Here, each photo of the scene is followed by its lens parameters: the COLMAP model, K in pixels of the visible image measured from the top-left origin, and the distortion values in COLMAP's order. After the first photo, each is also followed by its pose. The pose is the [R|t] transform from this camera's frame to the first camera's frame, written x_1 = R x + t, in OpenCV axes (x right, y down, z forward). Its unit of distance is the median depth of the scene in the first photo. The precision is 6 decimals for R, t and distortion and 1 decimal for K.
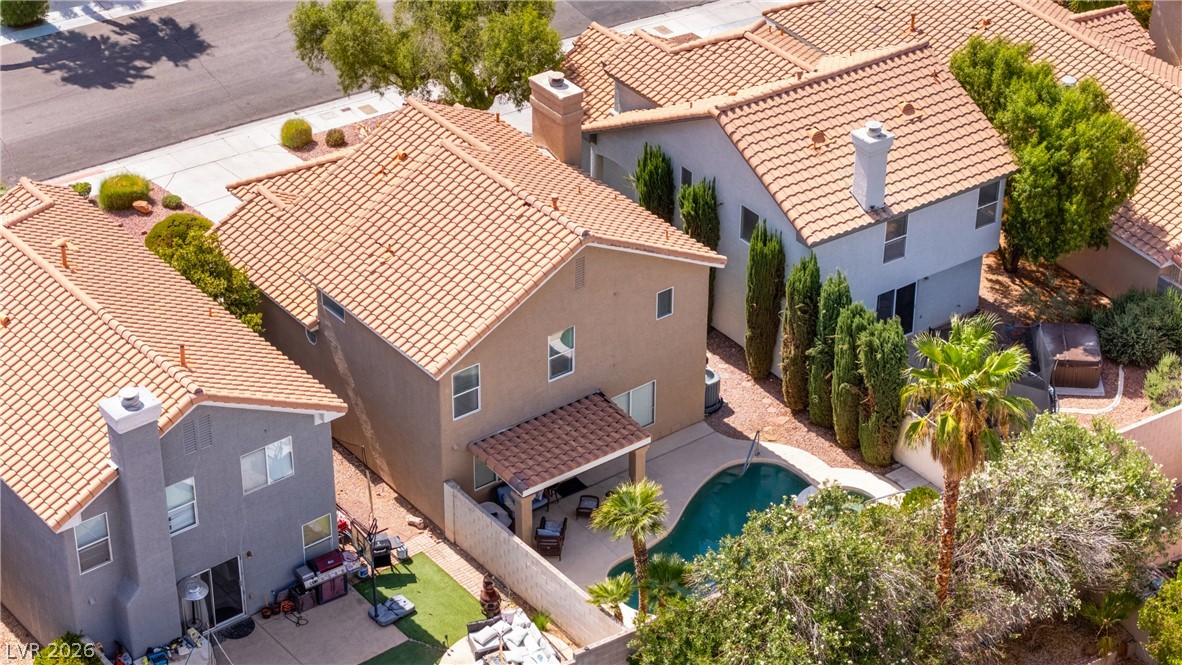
lens RADIAL K [[2364.1, 0, 589.2], [0, 2364.1, 332.5], [0, 0, 1]] dist [0.001798, 0.000000]
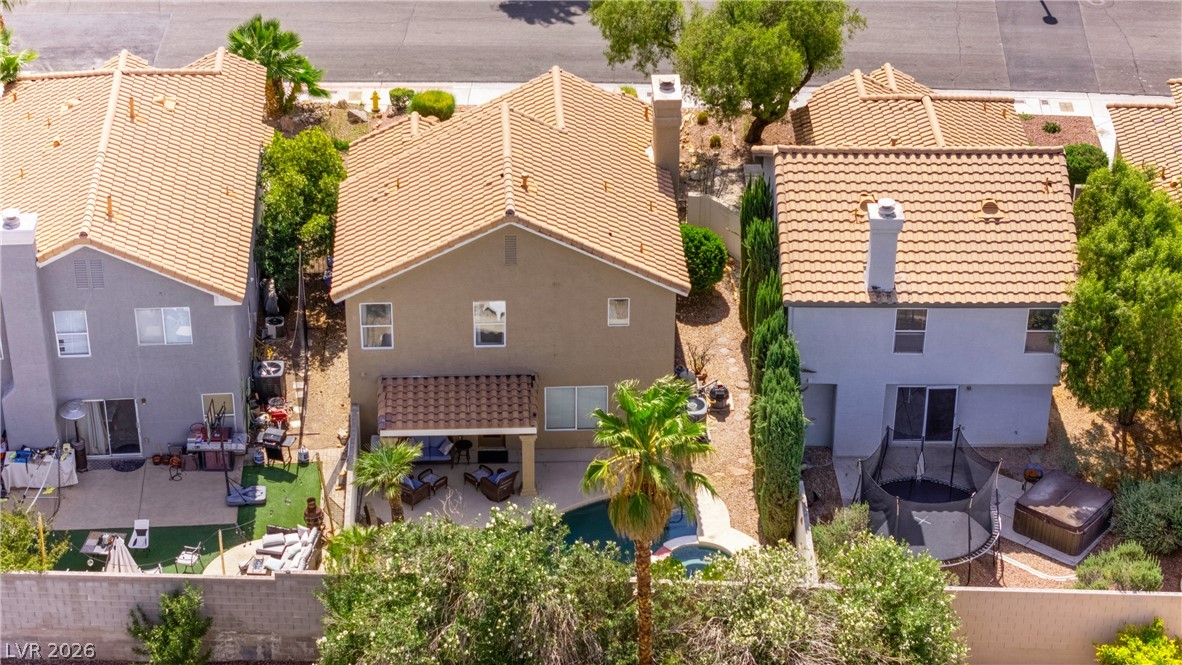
lens RADIAL K [[2364.1, 0, 590.7], [0, 2364.1, 335.1], [0, 0, 1]] dist [0.001798, 0.000000]
pose [[0.826154, 0.295723, -0.479601, 0.486273], [-0.300807, 0.951232, 0.068366, -0.065280], [0.476429, 0.087786, 0.874819, 0.115601]]
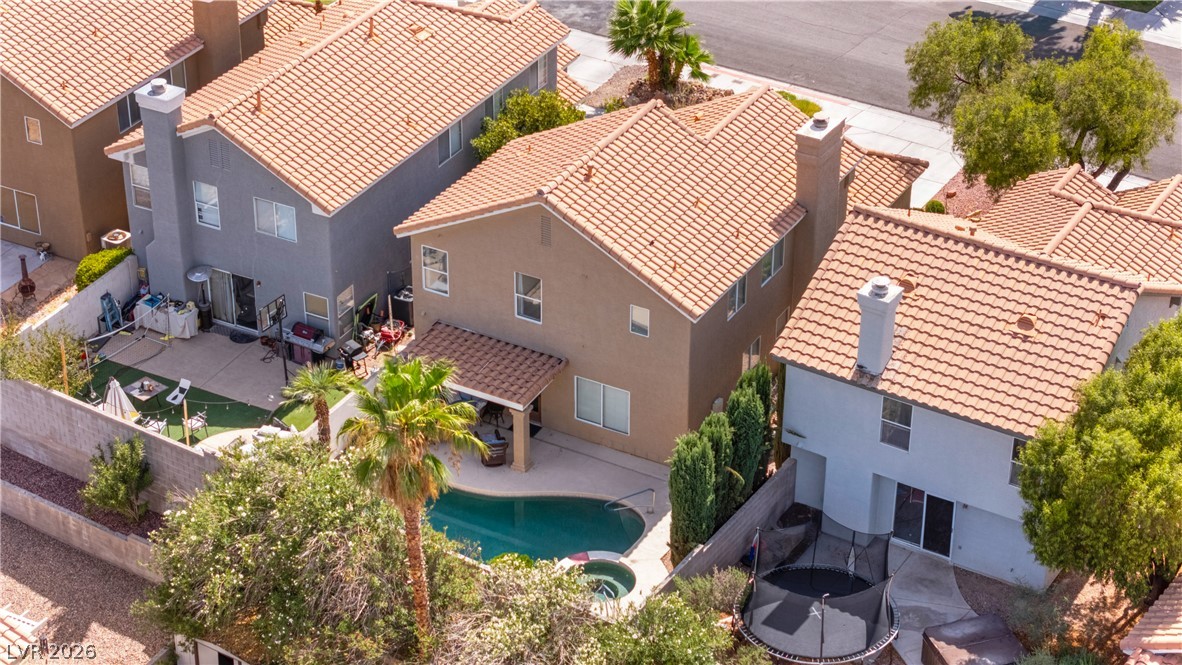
lens RADIAL K [[2364.1, 0, 590.6], [0, 2364.1, 329.9], [0, 0, 1]] dist [0.001798, 0.000000]
pose [[0.397368, 0.473404, -0.786122, 0.780073], [-0.485212, 0.835505, 0.257879, -0.246922], [0.778889, 0.278963, 0.561704, 0.408803]]
